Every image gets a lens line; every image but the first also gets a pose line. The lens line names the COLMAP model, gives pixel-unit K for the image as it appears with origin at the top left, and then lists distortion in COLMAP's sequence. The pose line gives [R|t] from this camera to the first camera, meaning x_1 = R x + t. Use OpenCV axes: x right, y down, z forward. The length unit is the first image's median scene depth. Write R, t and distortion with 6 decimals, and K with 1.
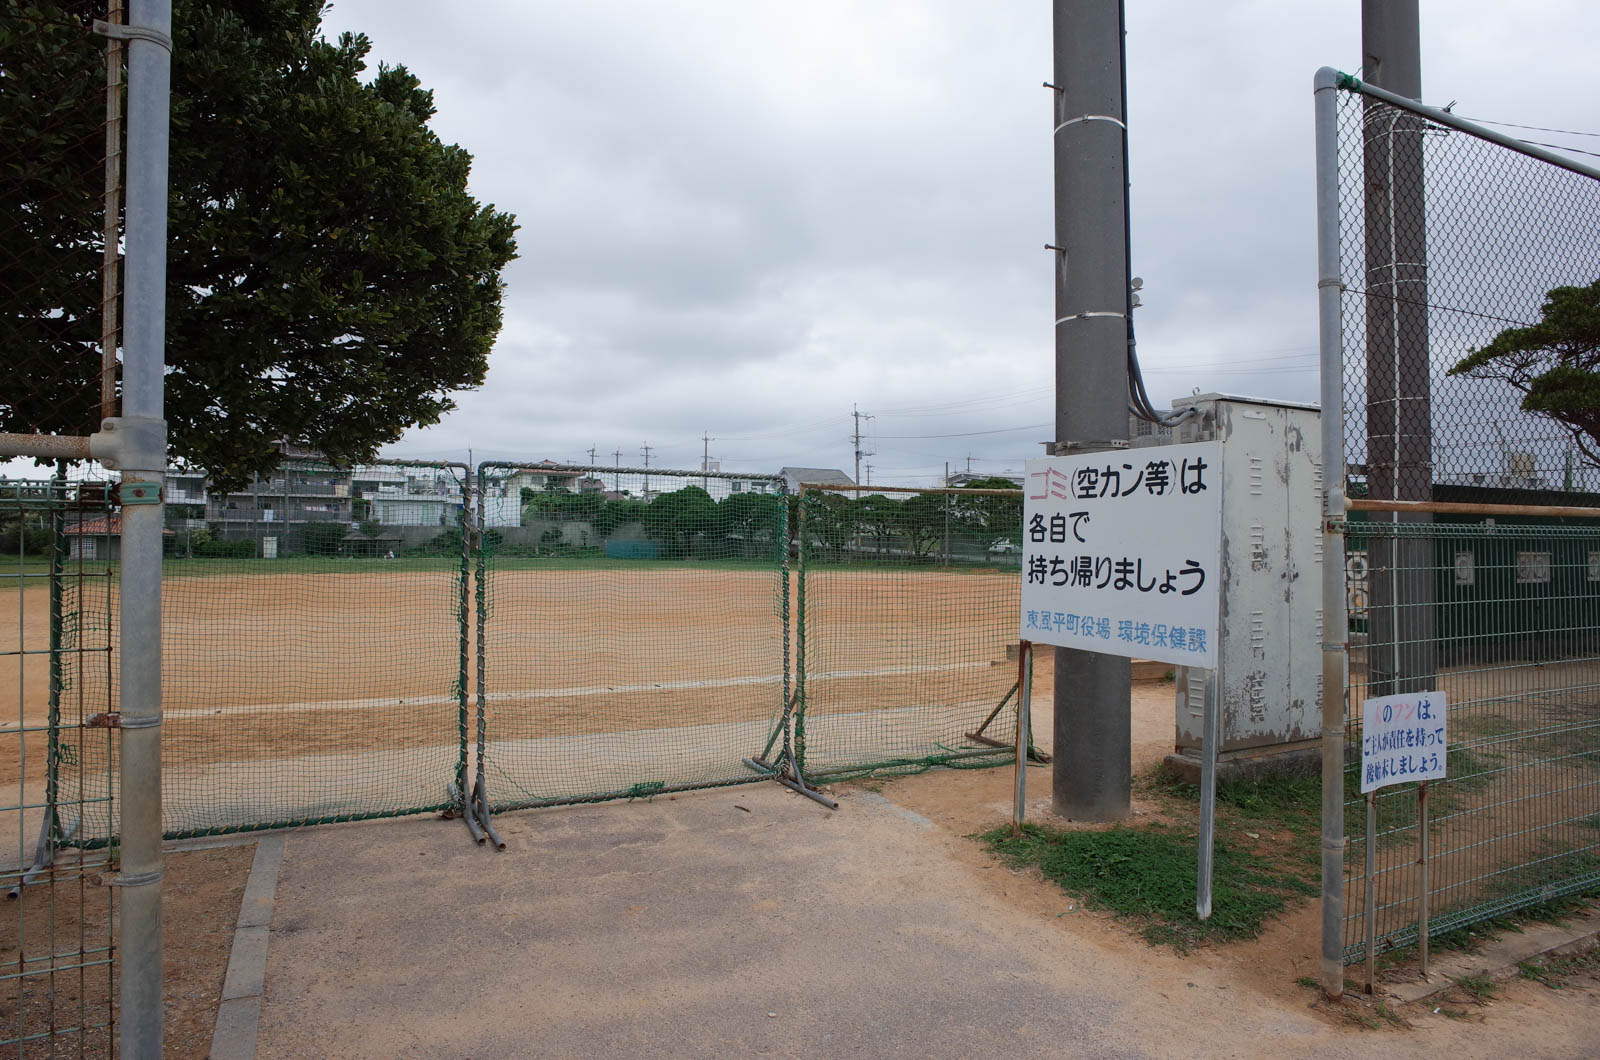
lens RADIAL K [[961.5, 0, 799.0], [0, 961.5, 538.3], [0, 0, 1]] dist [-0.002116, -0.000190]
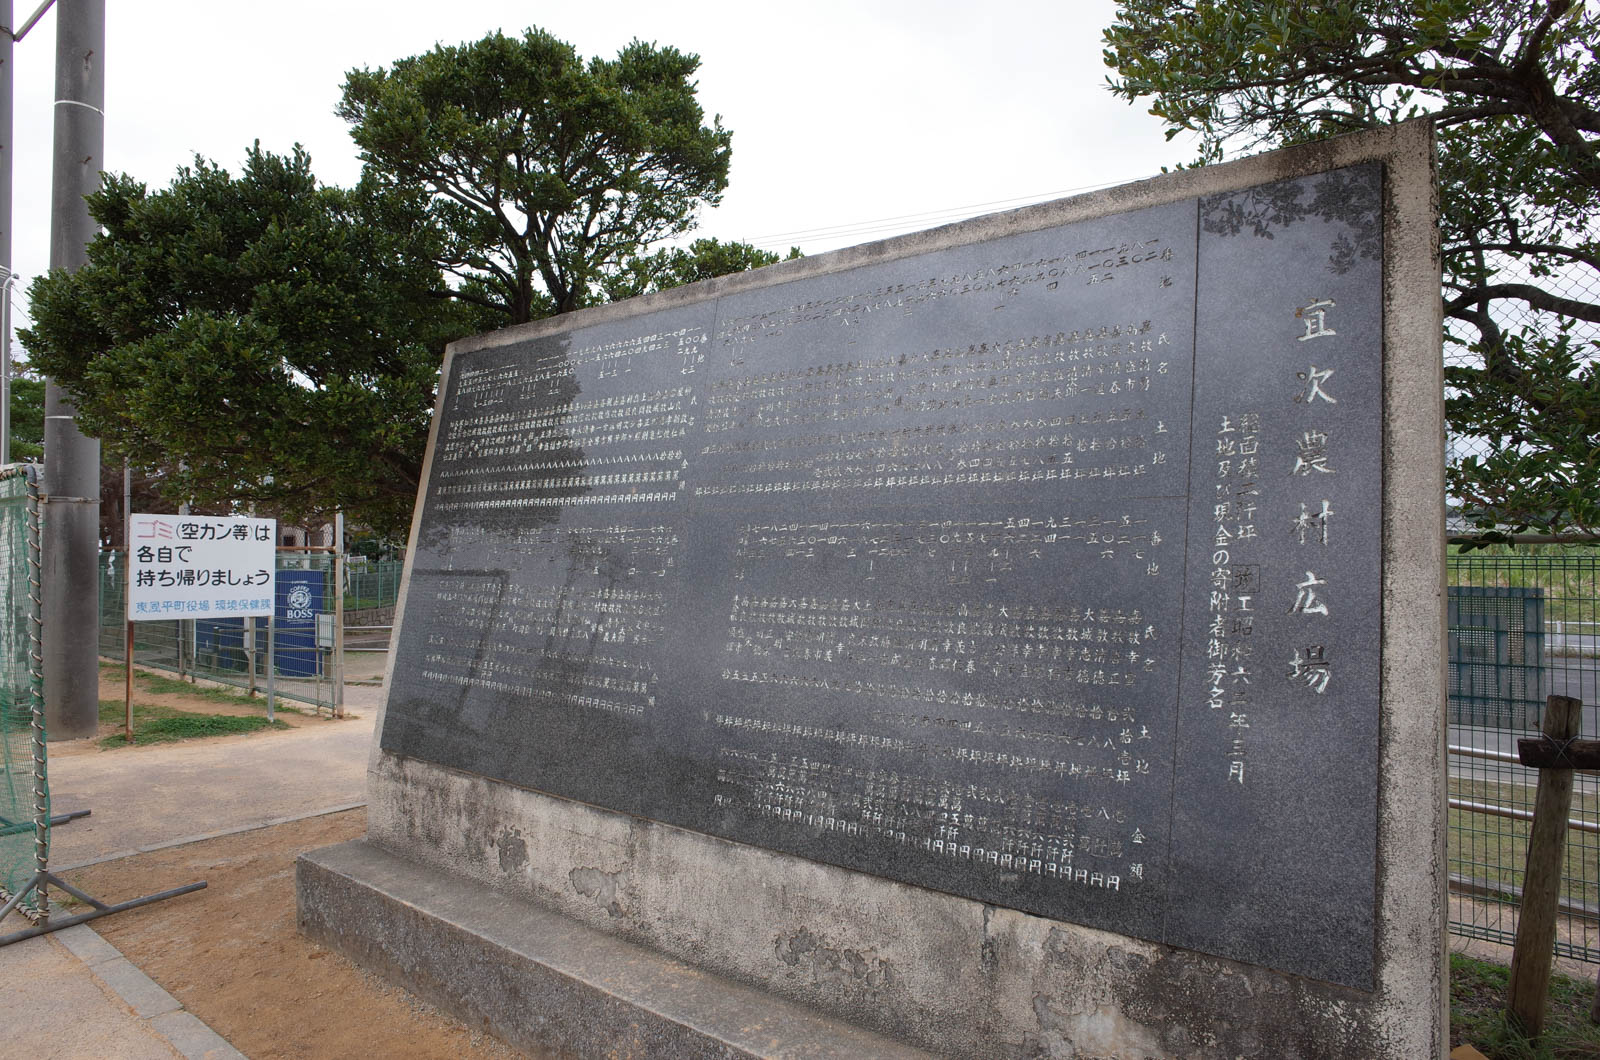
lens RADIAL K [[893.4, 0, 798.5], [0, 893.4, 538.6], [0, 0, 1]] dist [-0.000009, -0.000021]
pose [[-0.455888, 0.003949, 0.890028, -1.823904], [-0.016567, 0.999779, -0.012922, -0.039835], [-0.889883, -0.020636, -0.455722, 0.730876]]
